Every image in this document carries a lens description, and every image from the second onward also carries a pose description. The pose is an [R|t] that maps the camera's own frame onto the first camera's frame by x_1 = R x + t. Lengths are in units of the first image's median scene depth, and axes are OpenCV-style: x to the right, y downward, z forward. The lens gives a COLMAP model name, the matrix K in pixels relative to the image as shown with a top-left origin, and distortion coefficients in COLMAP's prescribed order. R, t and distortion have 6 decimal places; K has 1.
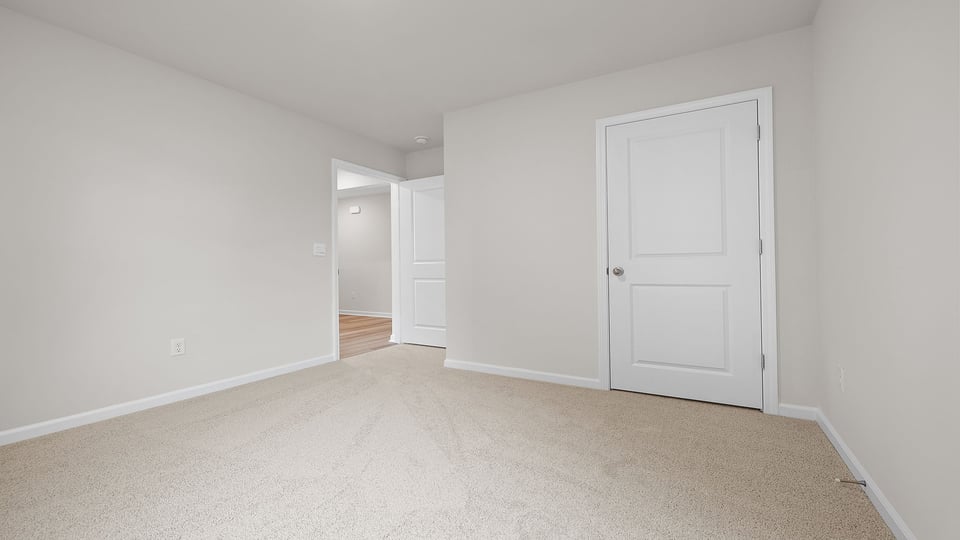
lens RADIAL K [[389.8, 0, 480.2], [0, 389.8, 257.7], [0, 0, 1]] dist [0.000175, -0.000021]
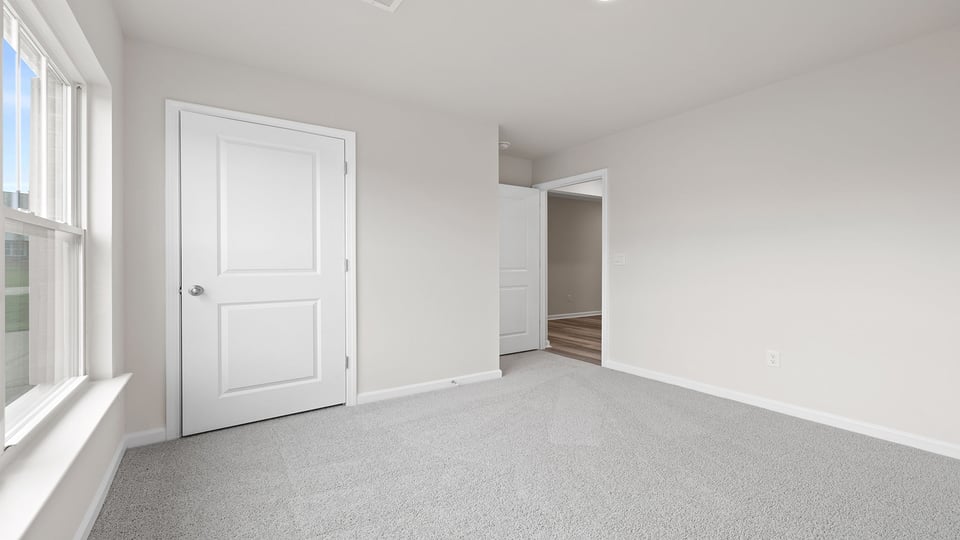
lens RADIAL K [[401.0, 0, 476.0], [0, 401.0, 267.4], [0, 0, 1]] dist [0.000241, -0.000020]
pose [[0.470053, 0.017084, 0.882473, -0.162885], [-0.000018, 0.999813, -0.019347, 0.004185], [-0.882638, 0.009078, 0.469965, 0.085559]]
